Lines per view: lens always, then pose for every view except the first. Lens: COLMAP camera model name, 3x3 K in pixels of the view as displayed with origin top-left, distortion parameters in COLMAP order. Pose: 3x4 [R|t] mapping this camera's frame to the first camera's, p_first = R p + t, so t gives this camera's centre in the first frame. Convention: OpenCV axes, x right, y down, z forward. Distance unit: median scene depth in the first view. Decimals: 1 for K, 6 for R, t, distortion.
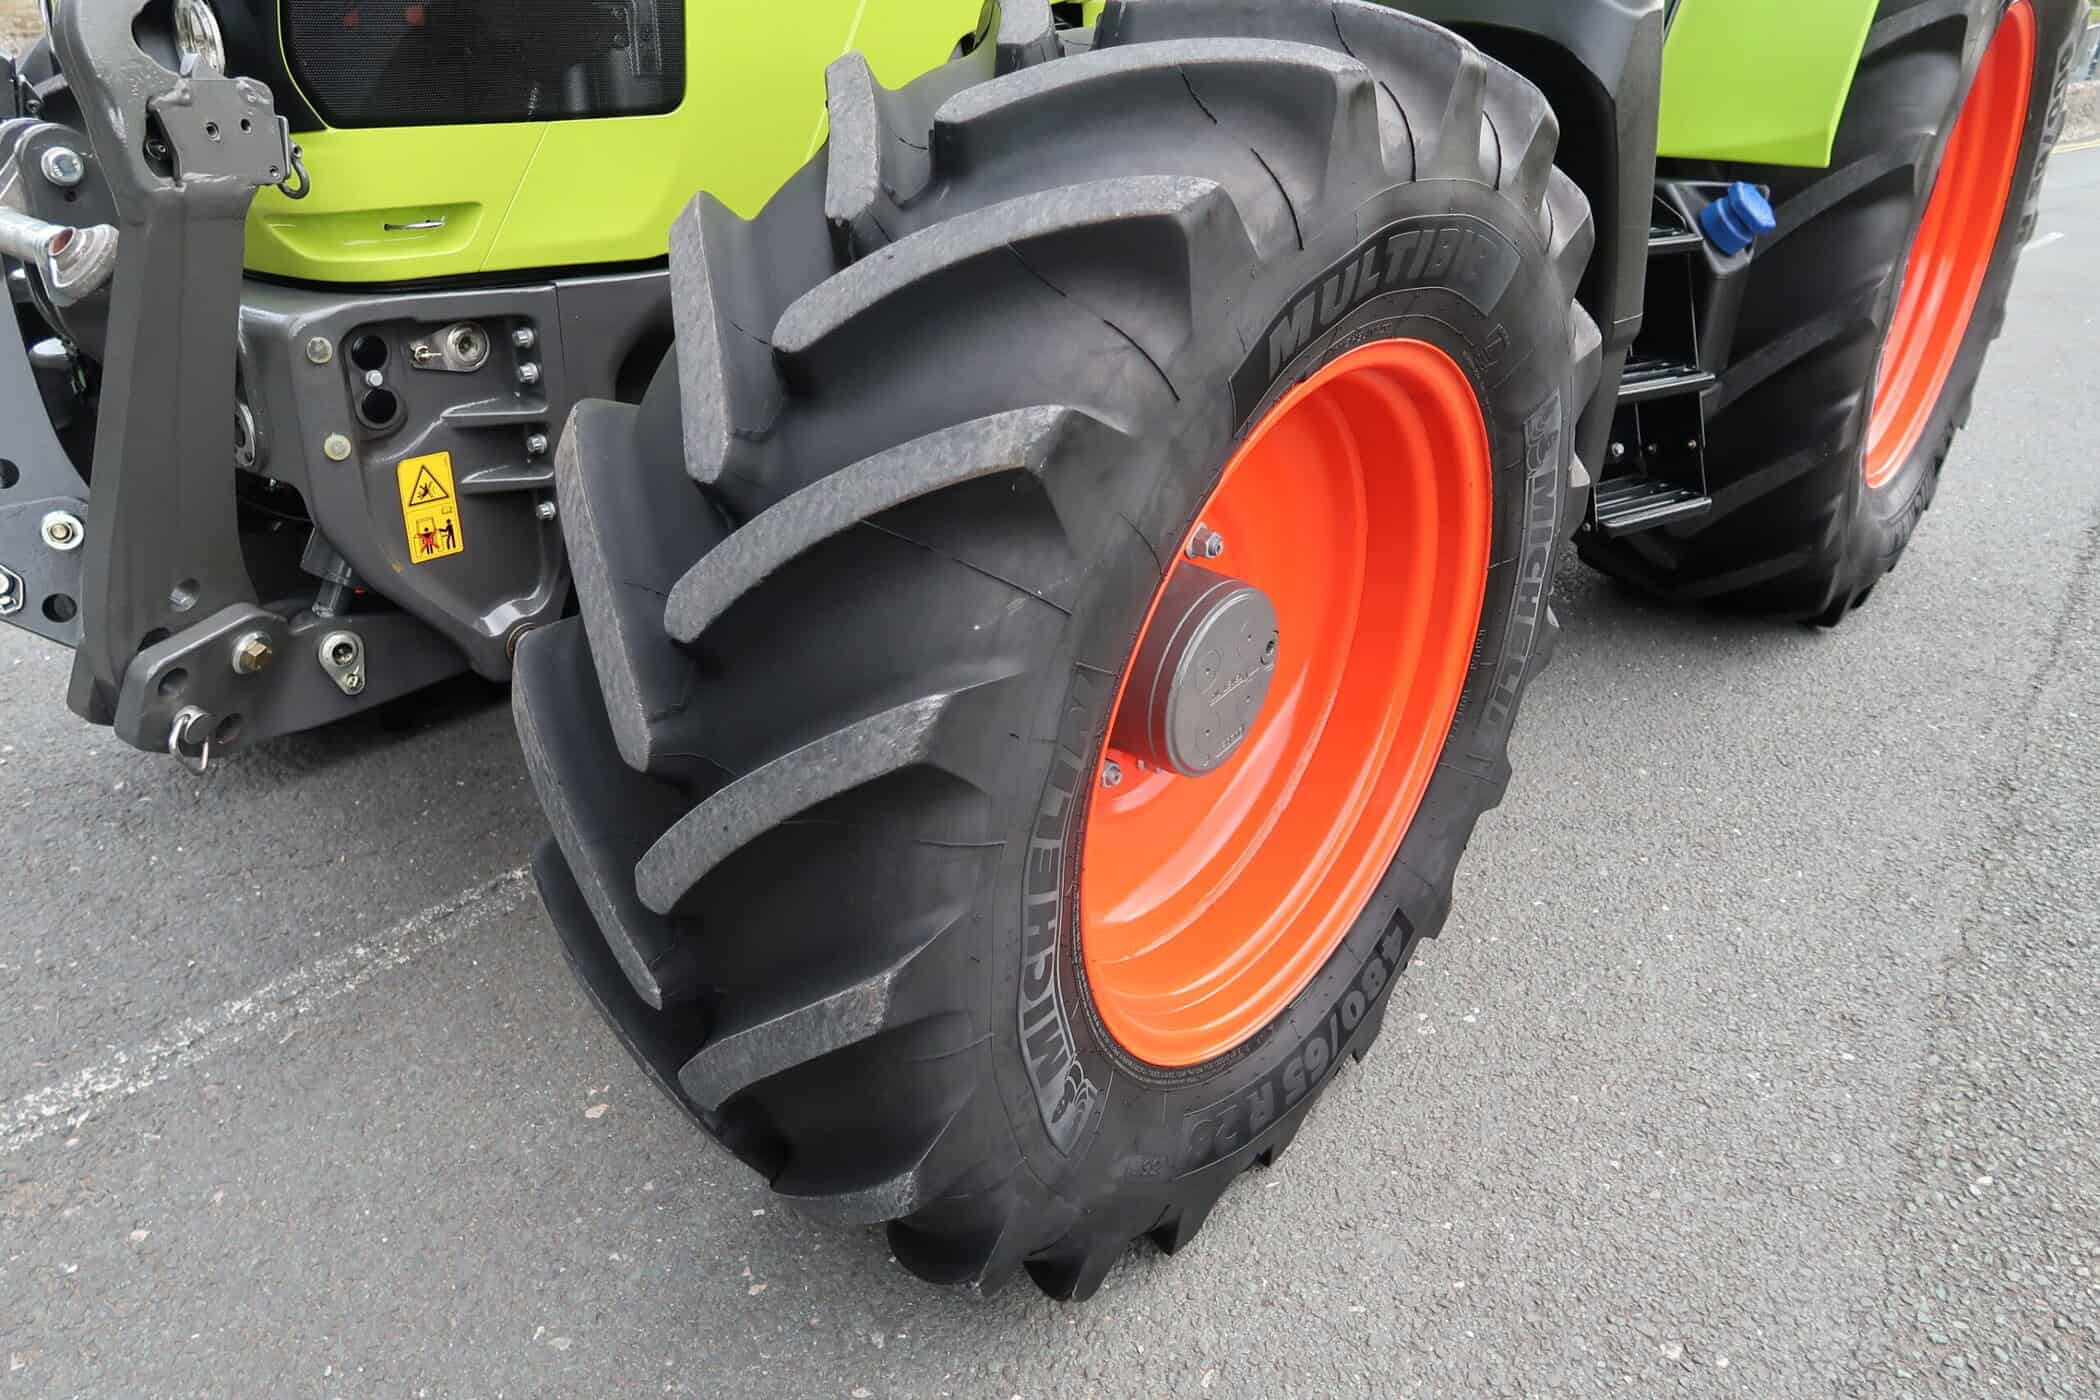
lens RADIAL K [[1454.8, 0, 1082.0], [0, 1454.8, 690.8], [0, 0, 1]] dist [-0.024782, 0.001283]
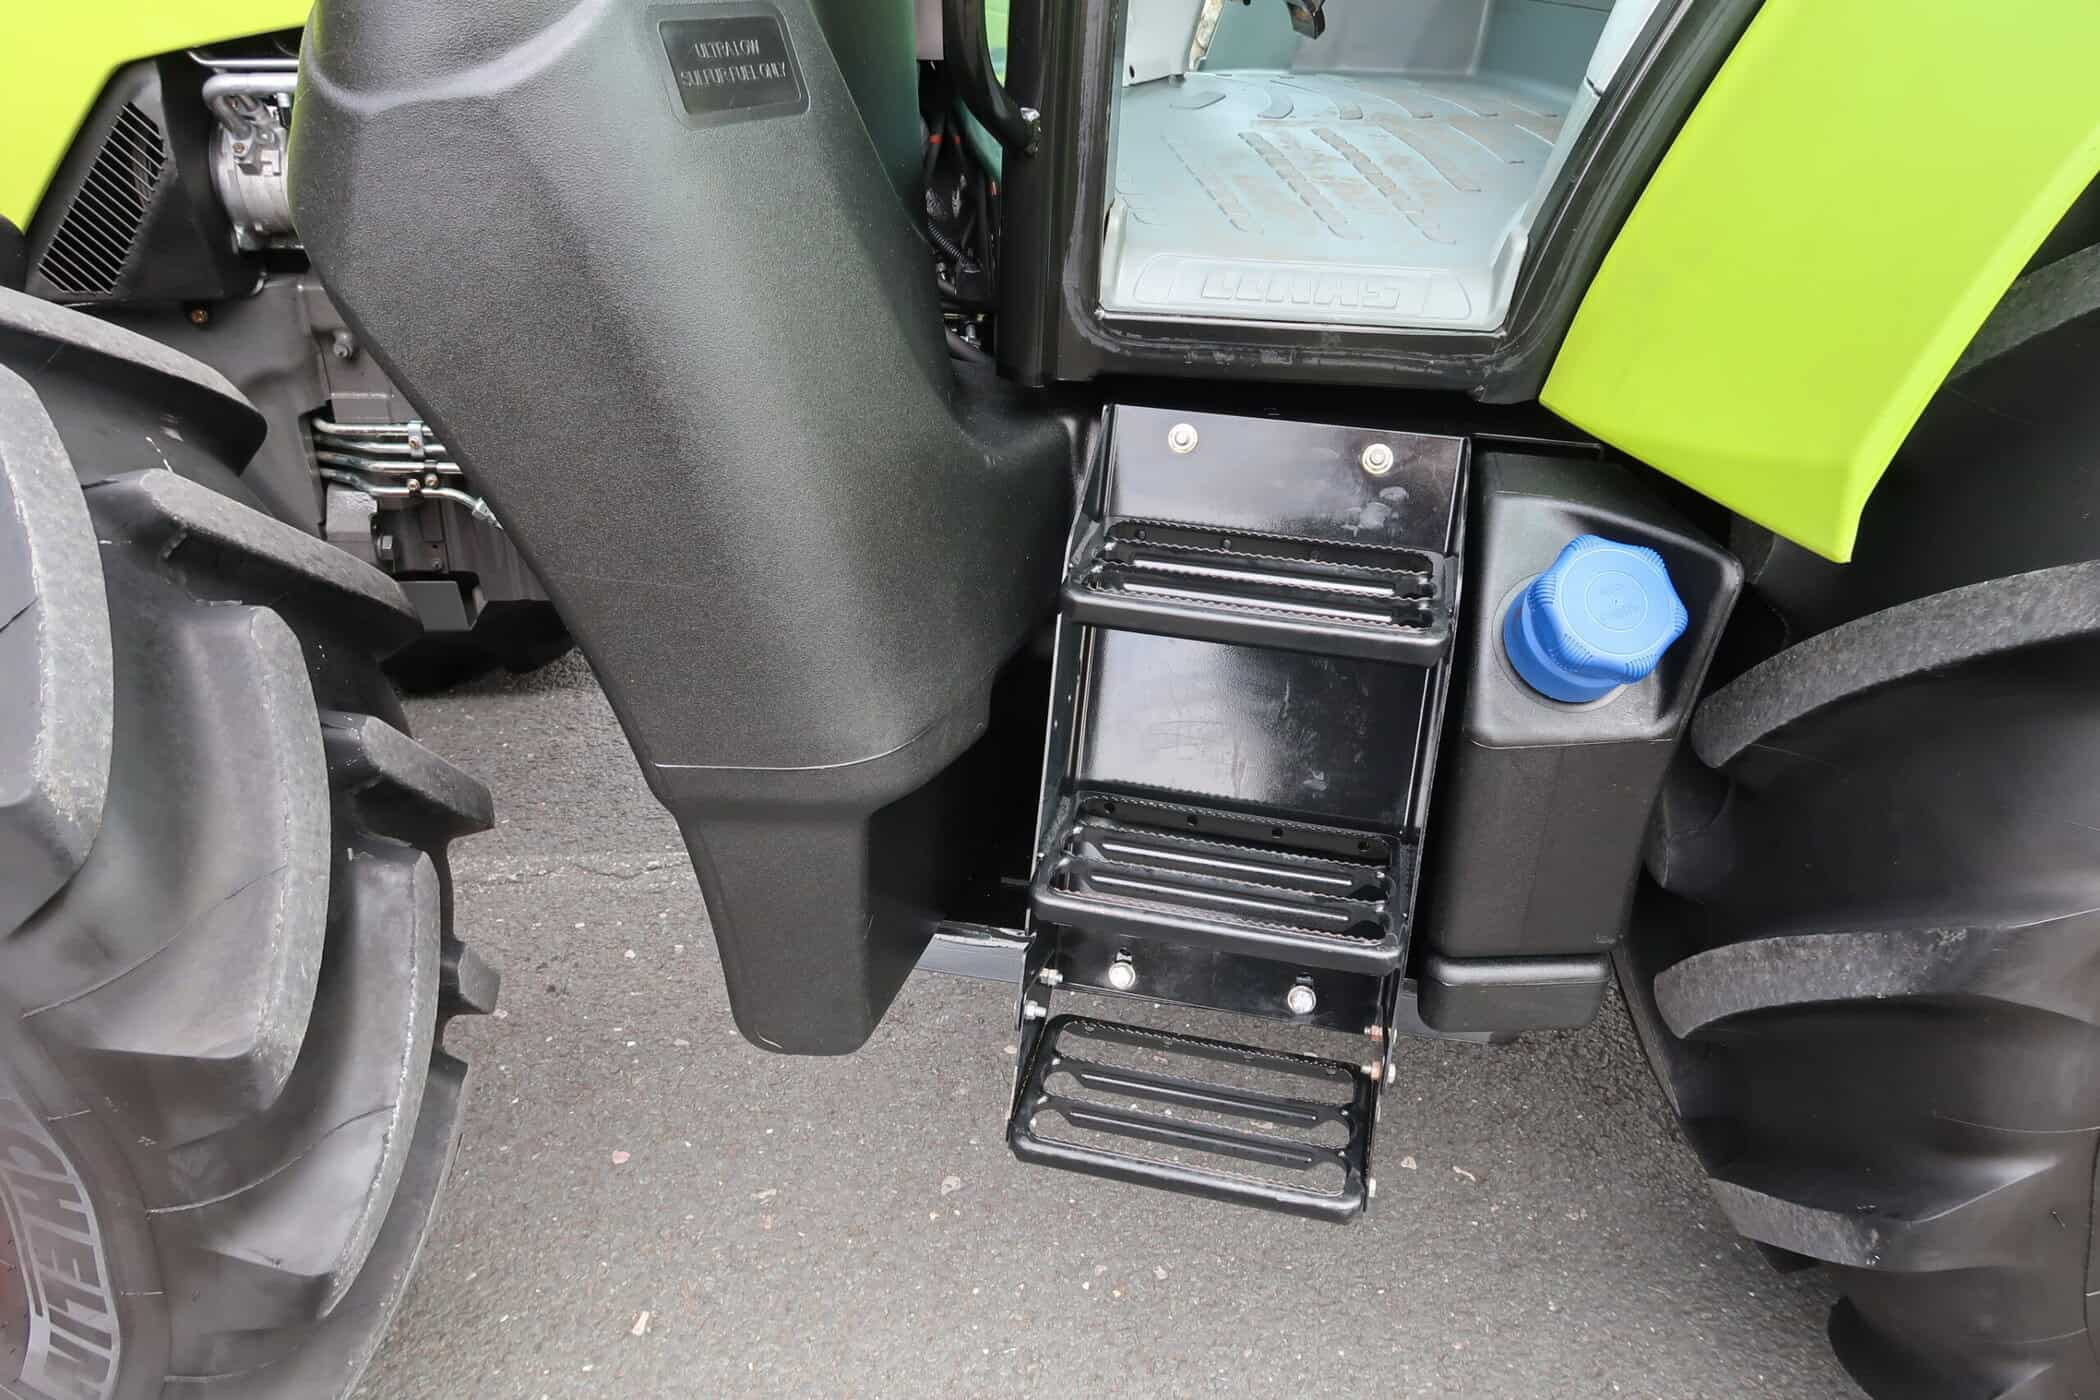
lens RADIAL K [[1446.4, 0, 1040.0], [0, 1446.4, 693.3], [0, 0, 1]] dist [-0.049875, 0.034310]
pose [[0.697719, 0.337561, -0.631856, 0.595222], [-0.329294, 0.934441, 0.135595, -0.307081], [0.636203, 0.113459, 0.763133, 0.595681]]
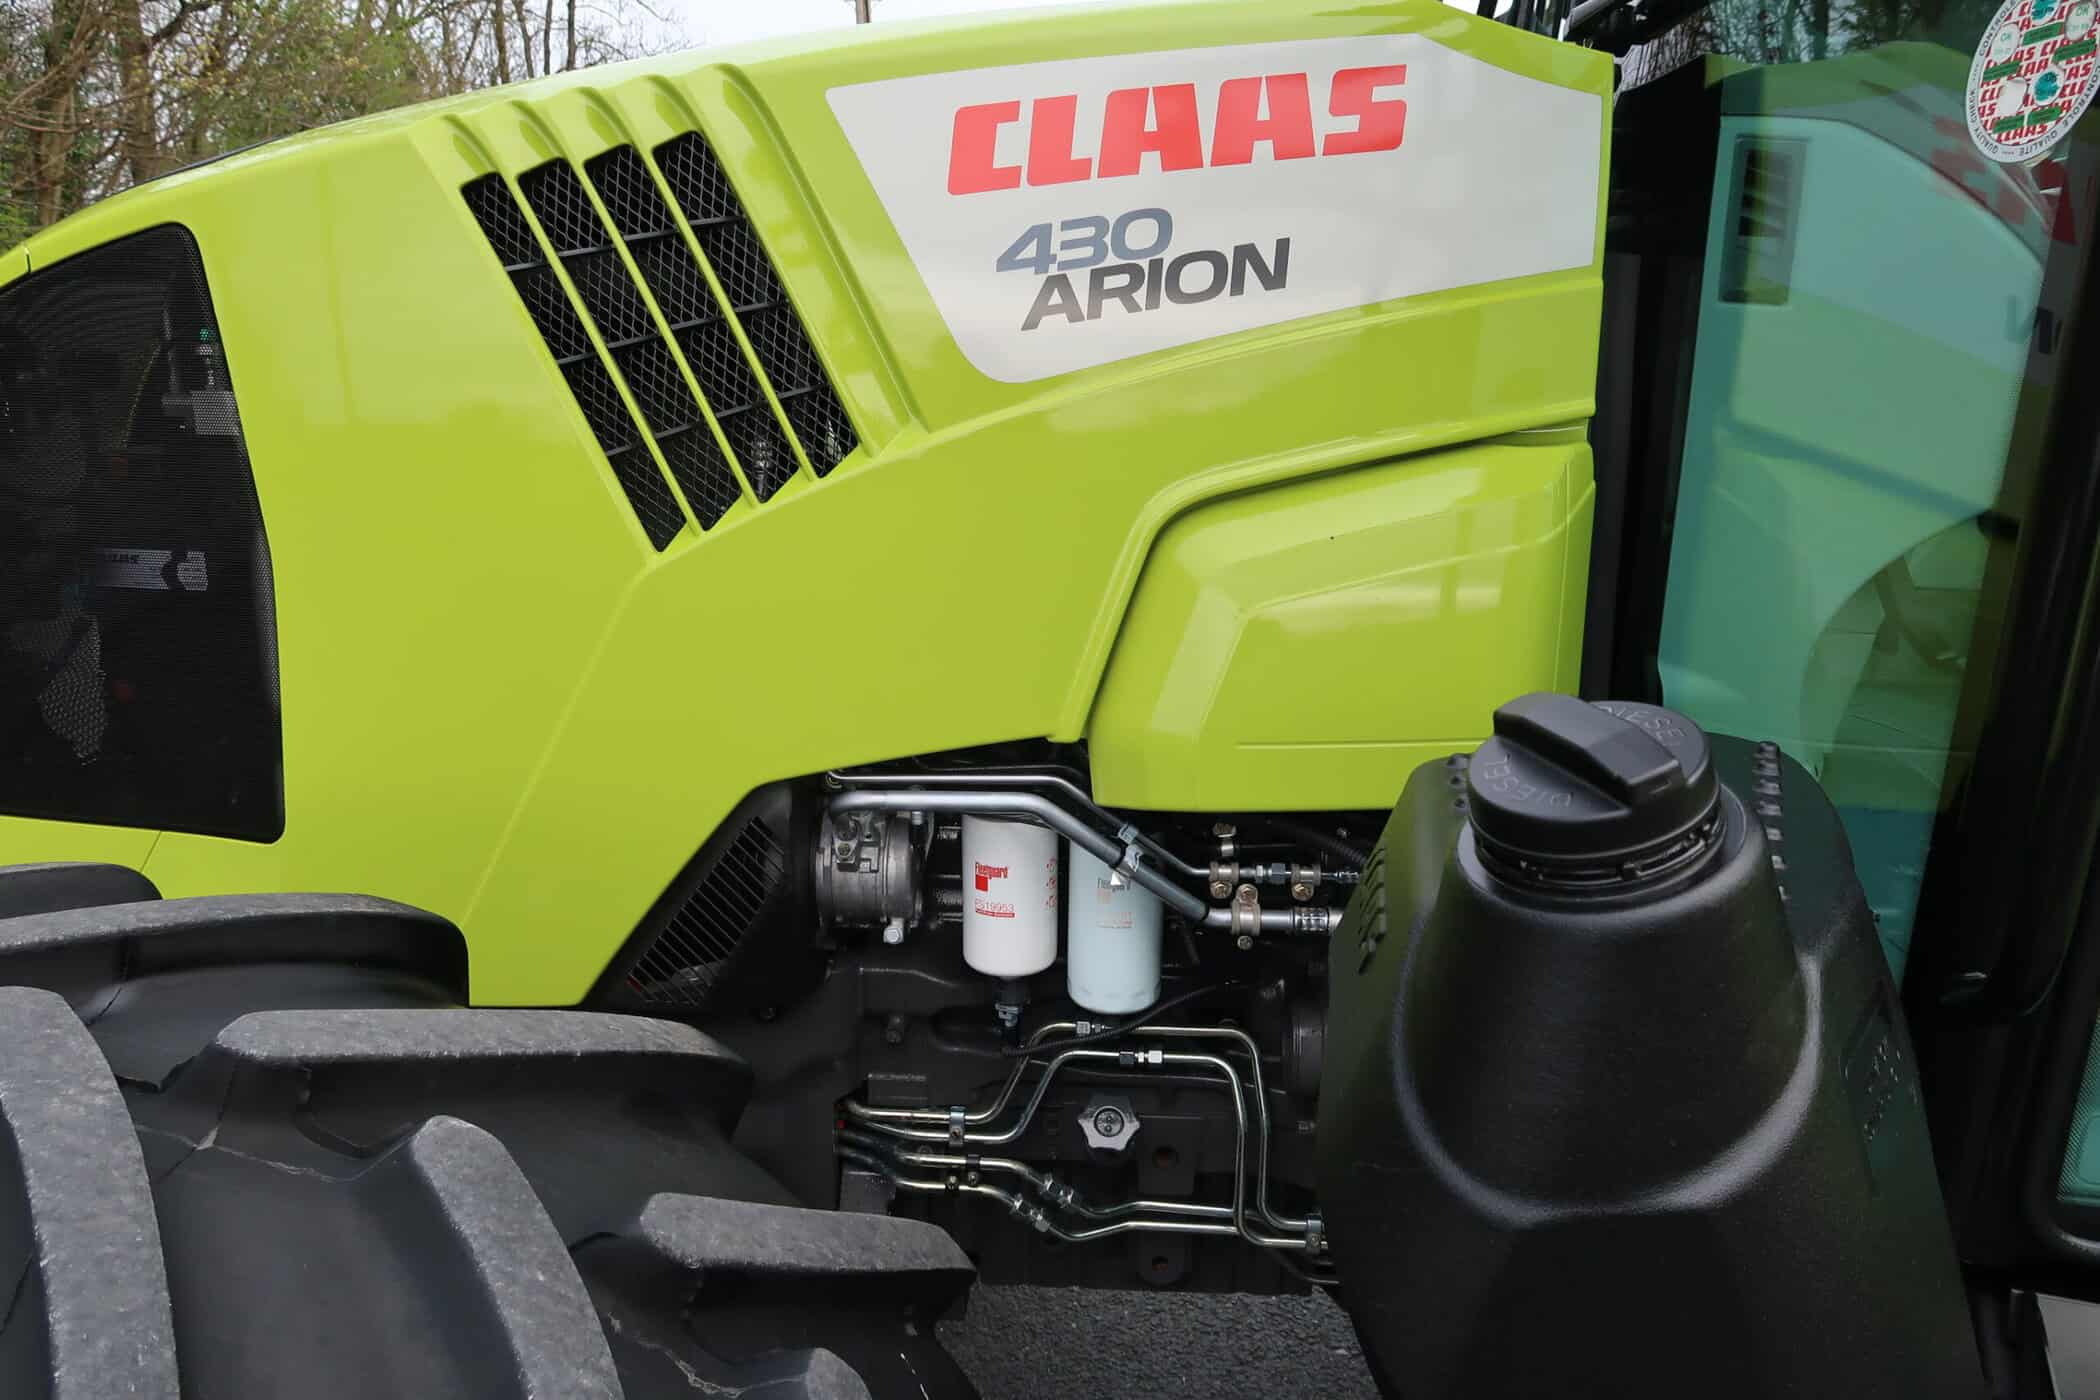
lens RADIAL K [[1443.5, 0, 1042.7], [0, 1443.5, 694.2], [0, 0, 1]] dist [-0.020401, 0.003134]
pose [[0.607941, 0.162830, -0.777106, 0.386539], [-0.347988, 0.934376, -0.076452, -0.367216], [0.713661, 0.316903, 0.624708, 0.499993]]
